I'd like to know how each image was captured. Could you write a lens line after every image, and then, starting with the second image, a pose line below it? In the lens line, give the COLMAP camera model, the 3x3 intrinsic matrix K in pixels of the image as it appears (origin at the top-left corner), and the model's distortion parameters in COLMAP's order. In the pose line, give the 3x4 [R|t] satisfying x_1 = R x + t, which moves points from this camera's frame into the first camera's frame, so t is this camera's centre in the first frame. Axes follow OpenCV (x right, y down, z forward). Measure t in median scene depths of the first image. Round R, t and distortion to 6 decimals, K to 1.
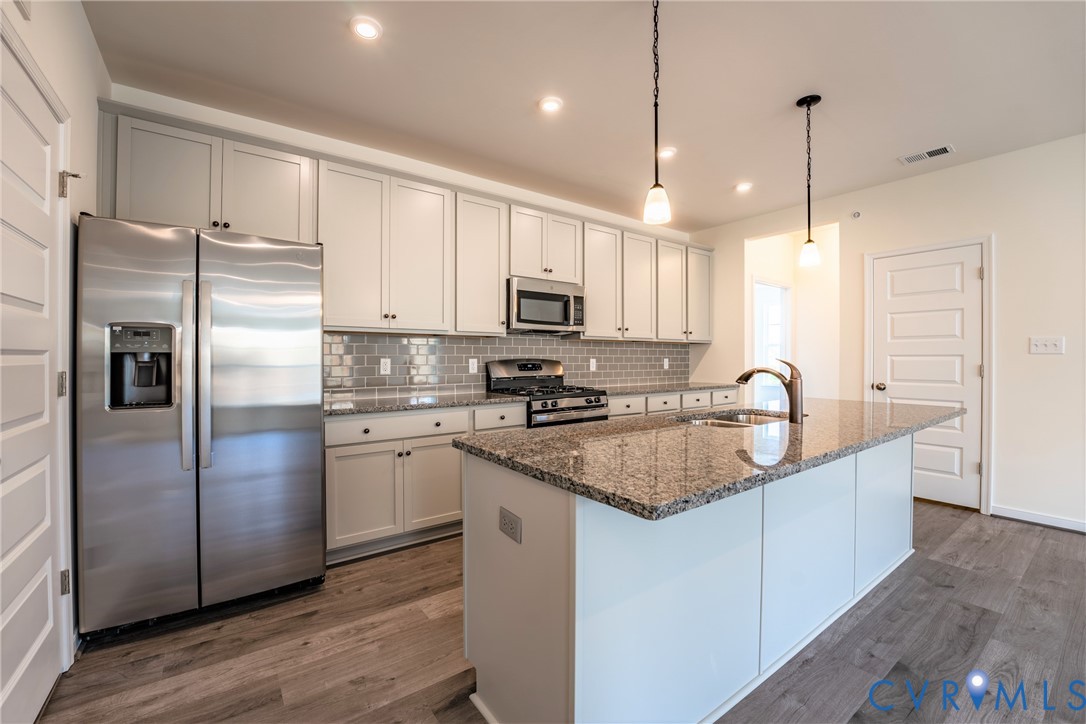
lens RADIAL K [[445.2, 0, 543.0], [0, 445.2, 362.0], [0, 0, 1]] dist [-0.033642, -0.000120]
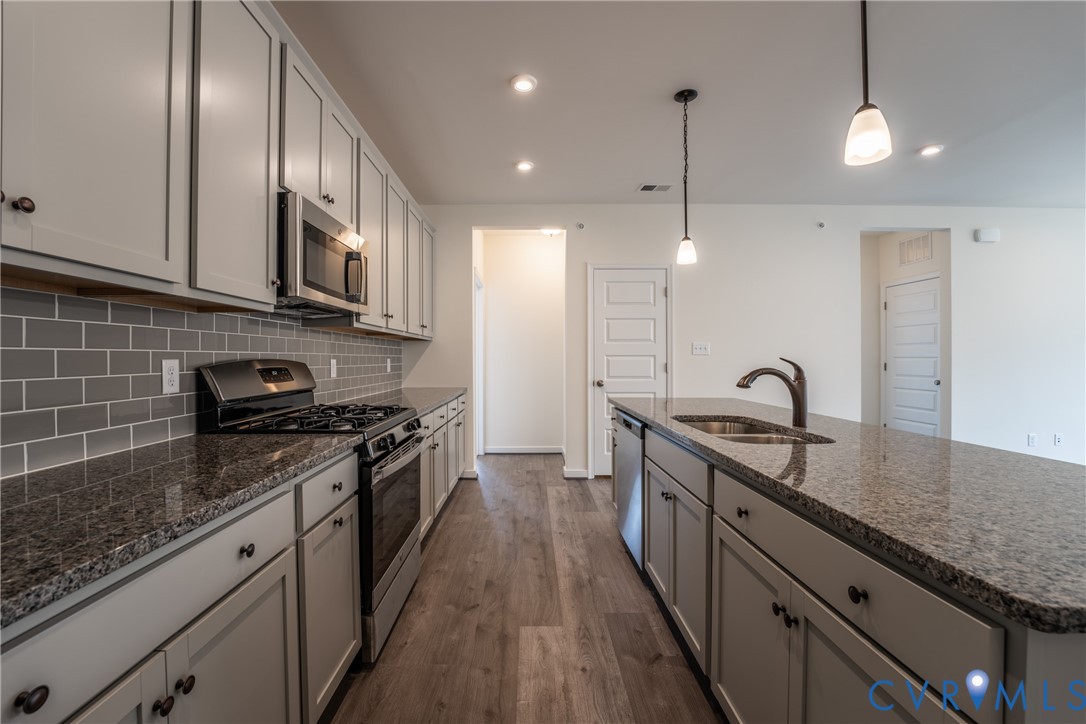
lens RADIAL K [[455.8, 0, 543.0], [0, 455.8, 362.0], [0, 0, 1]] dist [-0.002328, -0.000229]
pose [[0.602857, -0.006689, 0.797821, -0.286090], [0.007396, 0.999969, 0.002795, -0.003353], [-0.797815, 0.004216, 0.602888, 0.452733]]
